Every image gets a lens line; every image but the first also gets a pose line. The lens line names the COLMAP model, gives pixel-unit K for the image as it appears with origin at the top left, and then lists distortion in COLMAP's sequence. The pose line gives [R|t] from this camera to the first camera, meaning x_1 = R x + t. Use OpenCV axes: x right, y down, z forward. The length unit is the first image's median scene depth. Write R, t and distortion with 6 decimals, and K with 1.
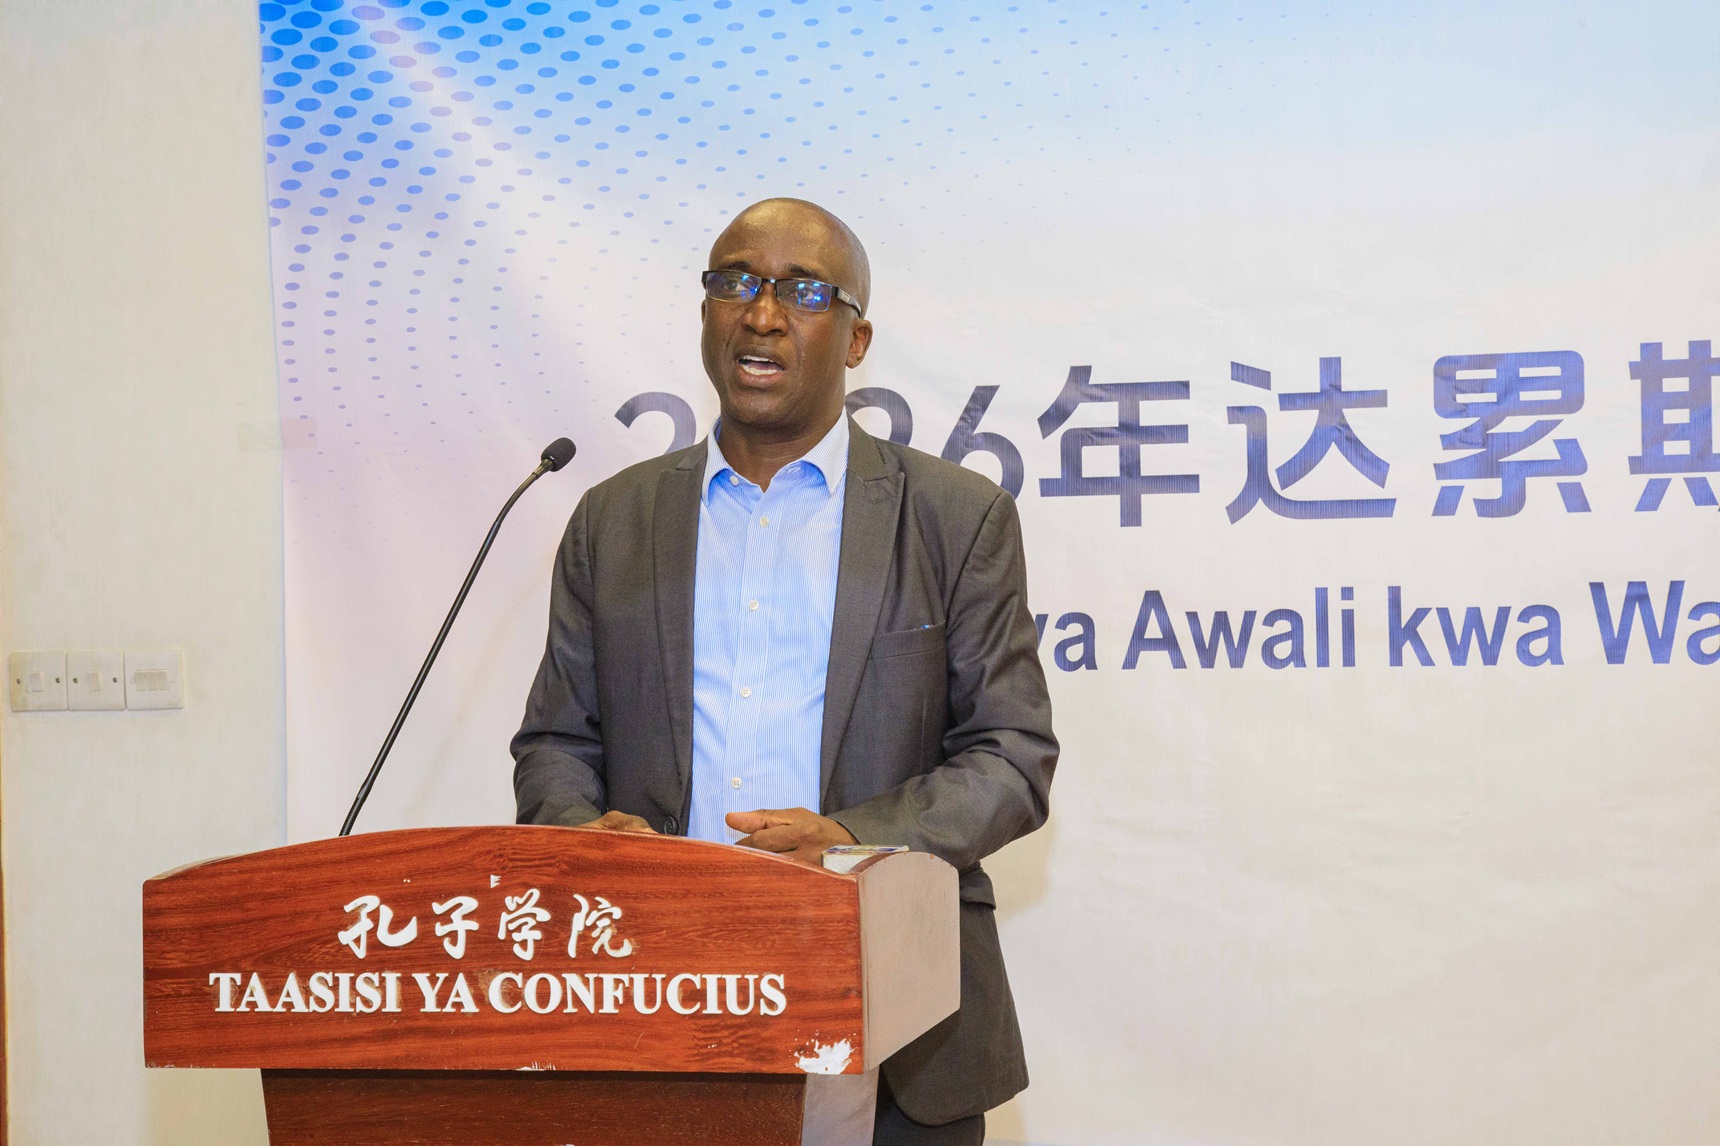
lens RADIAL K [[3023.9, 0, 860.0], [0, 3023.9, 573.0], [0, 0, 1]] dist [0.215315, 0.066460]
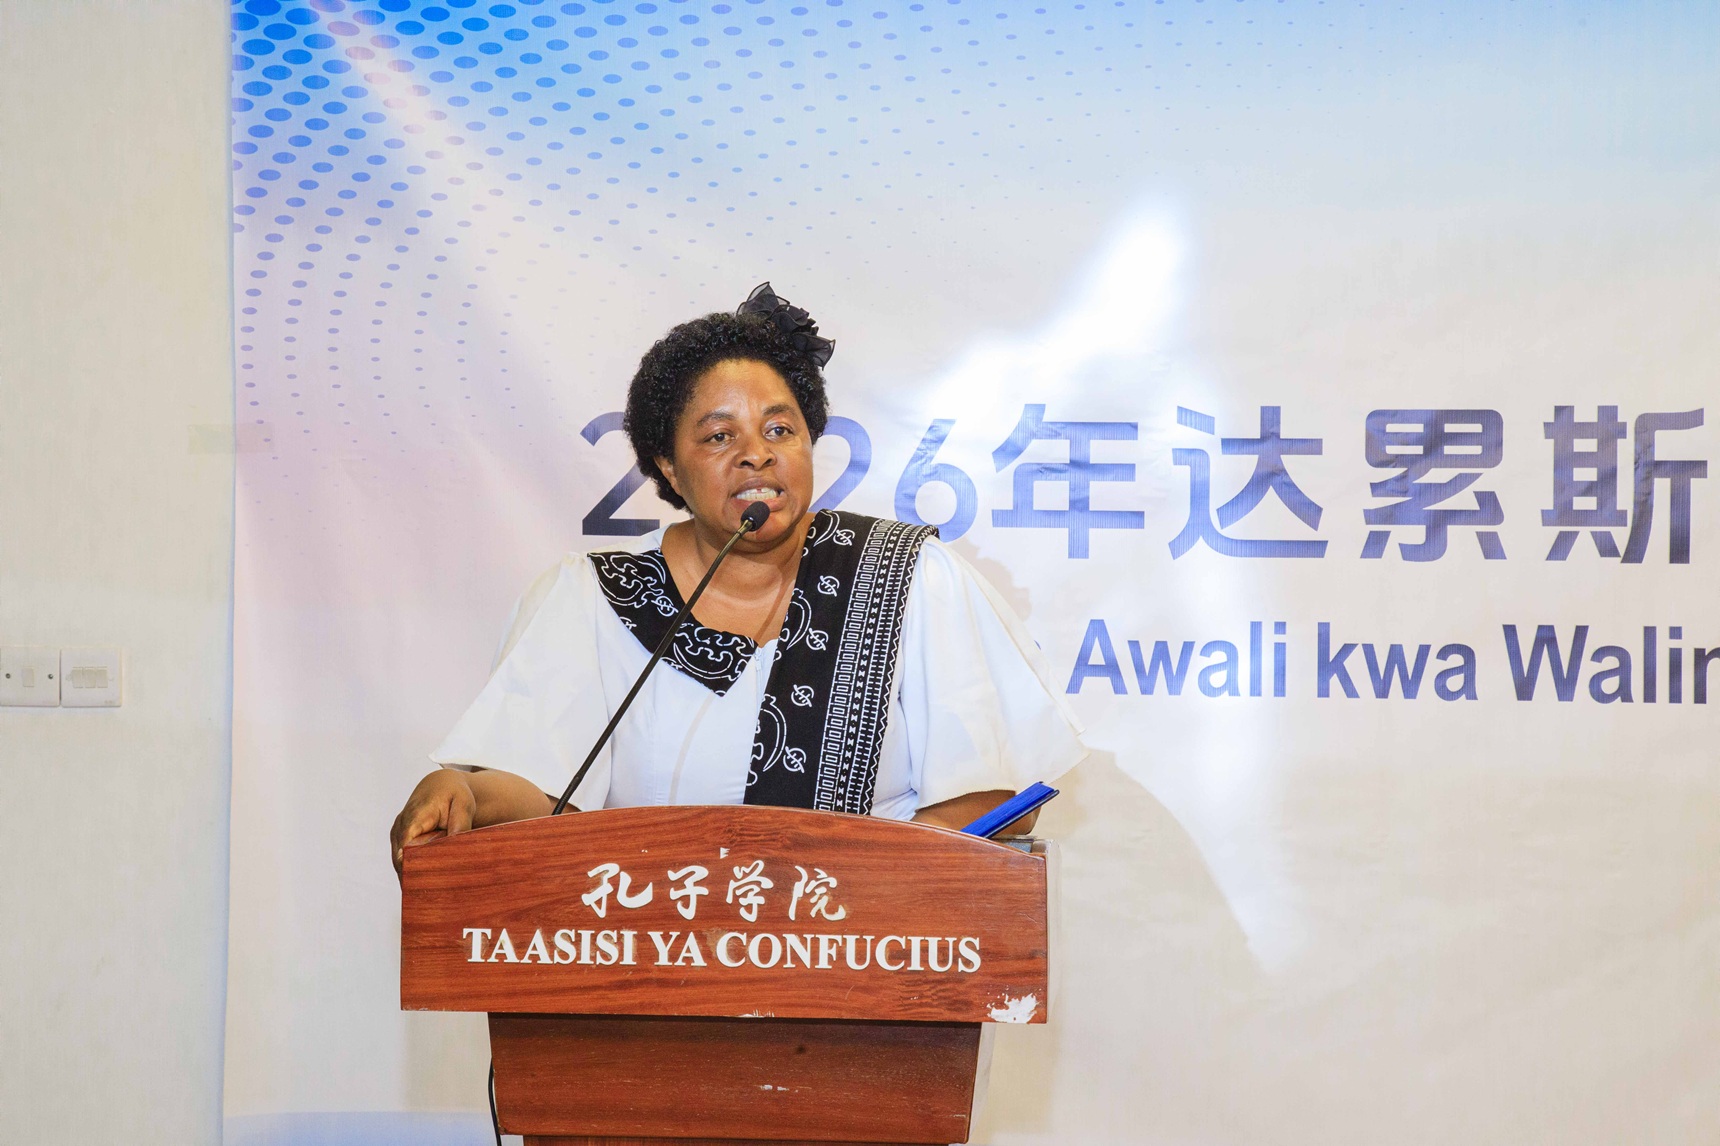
lens RADIAL K [[3446.4, 0, 860.0], [0, 3446.4, 573.0], [0, 0, 1]] dist [0.296118, 0.131826]
pose [[0.990537, 0.033208, 0.133168, -0.149139], [-0.032340, 0.999439, -0.008672, 0.002832], [-0.133381, 0.004283, 0.991056, -0.186218]]
